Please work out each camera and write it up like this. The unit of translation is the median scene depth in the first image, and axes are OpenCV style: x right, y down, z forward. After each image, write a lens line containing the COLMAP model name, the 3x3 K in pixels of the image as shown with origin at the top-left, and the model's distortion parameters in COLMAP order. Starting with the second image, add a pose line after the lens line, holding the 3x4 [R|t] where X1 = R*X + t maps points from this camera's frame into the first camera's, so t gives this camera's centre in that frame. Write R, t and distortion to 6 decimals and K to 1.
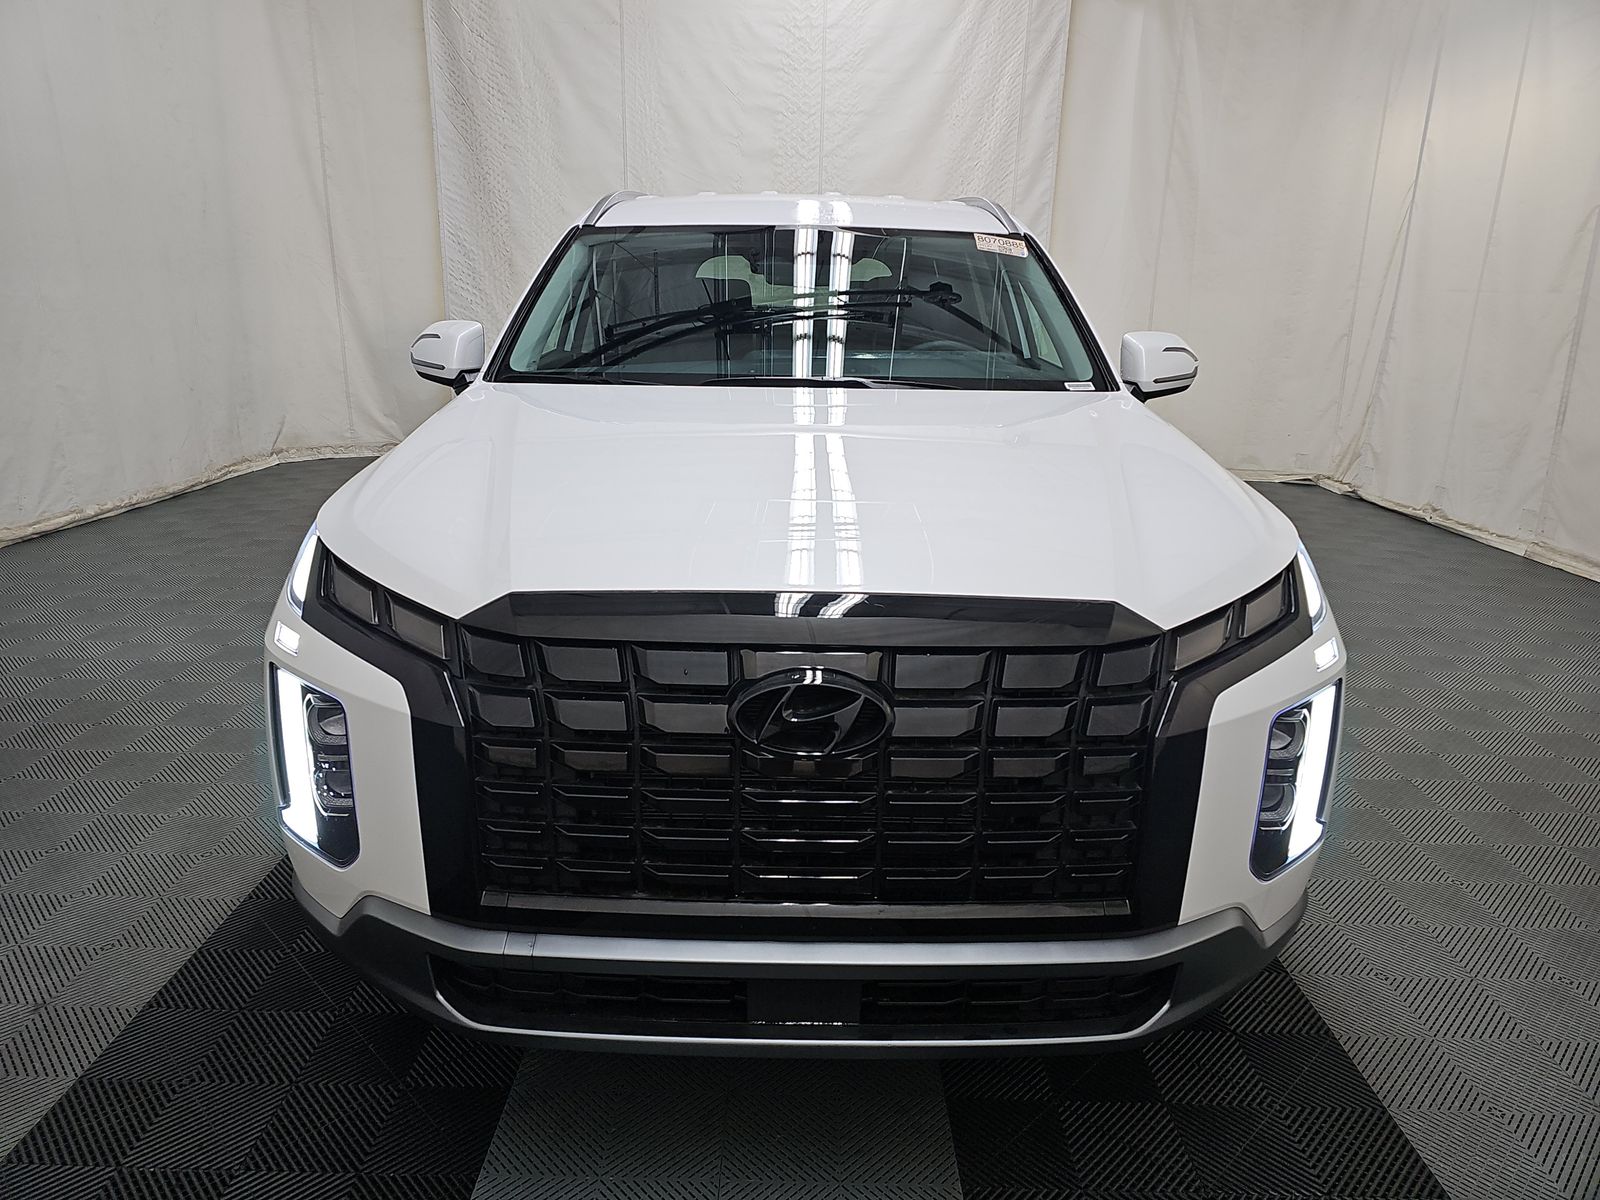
lens RADIAL K [[1060.1, 0, 777.0], [0, 1060.1, 593.1], [0, 0, 1]] dist [0.046049, -0.026008]
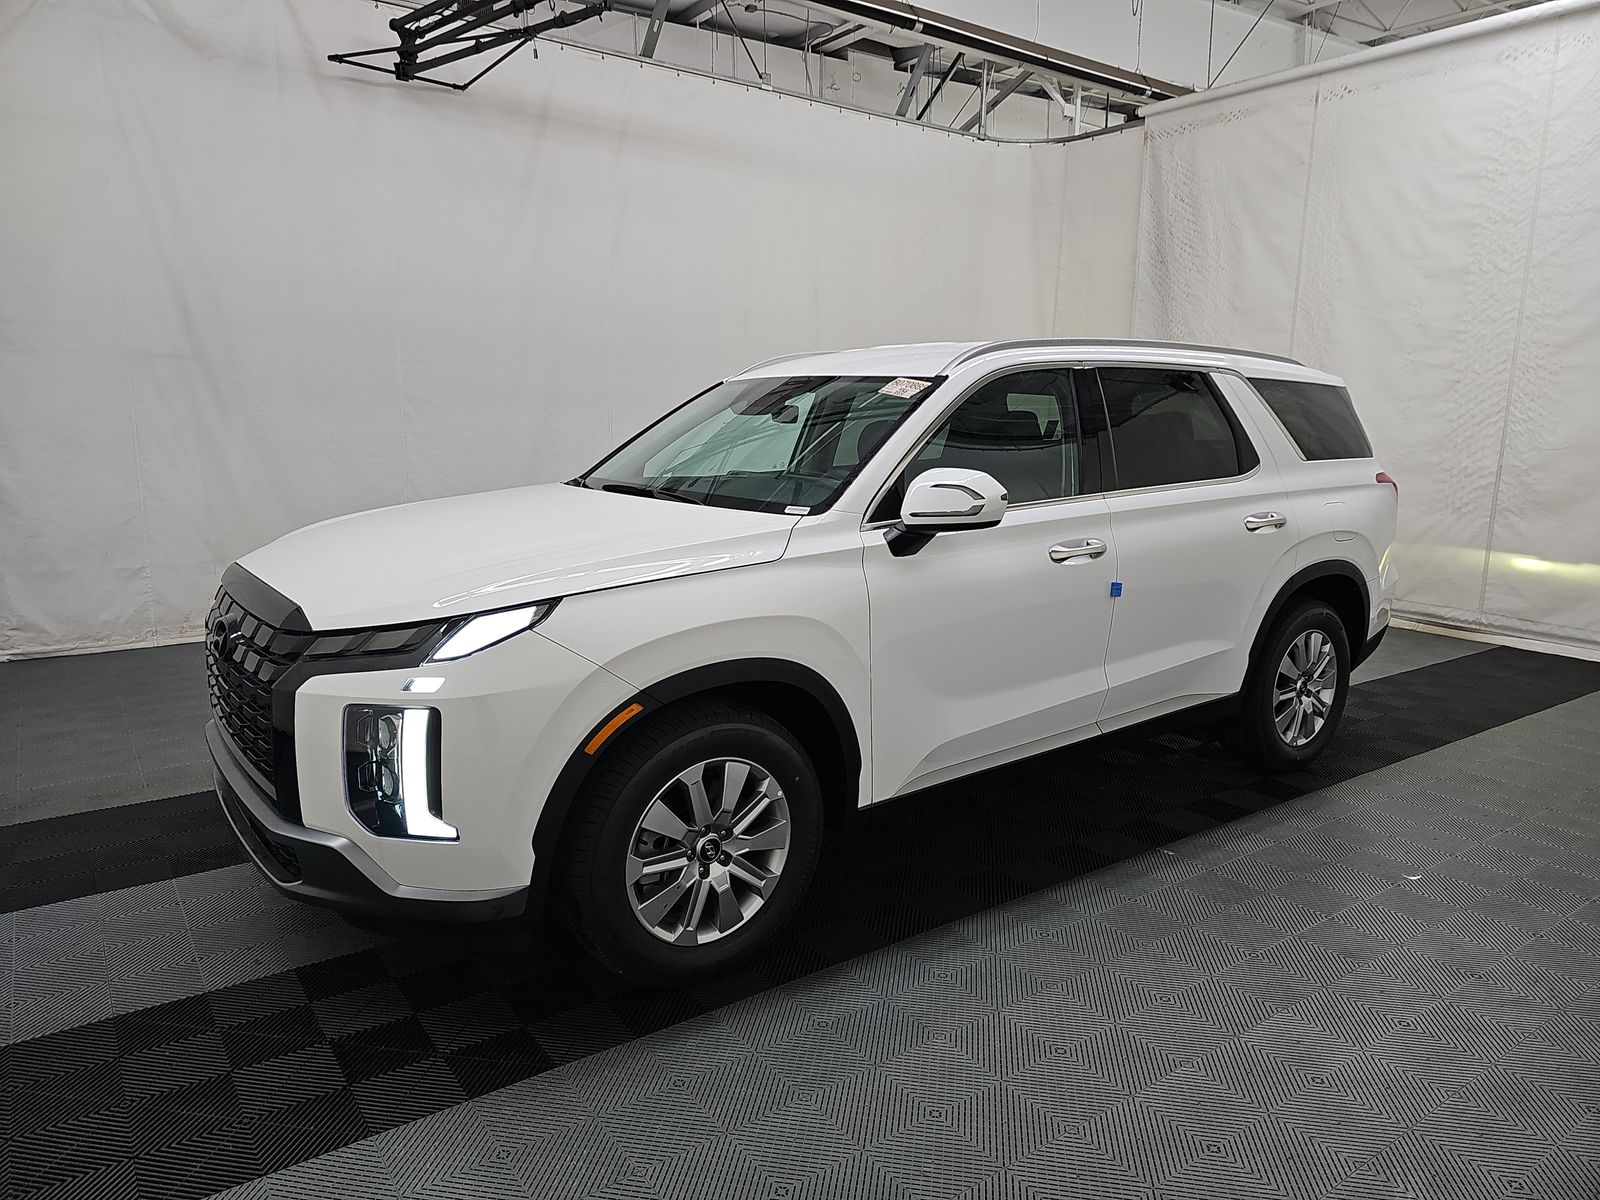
lens RADIAL K [[1060.1, 0, 806.7], [0, 1060.1, 596.6], [0, 0, 1]] dist [0.046049, -0.026008]
pose [[0.610216, 0.128914, -0.781676, 0.392598], [-0.218478, 0.975794, -0.009628, -0.030539], [0.761514, 0.176654, 0.623610, 0.098836]]
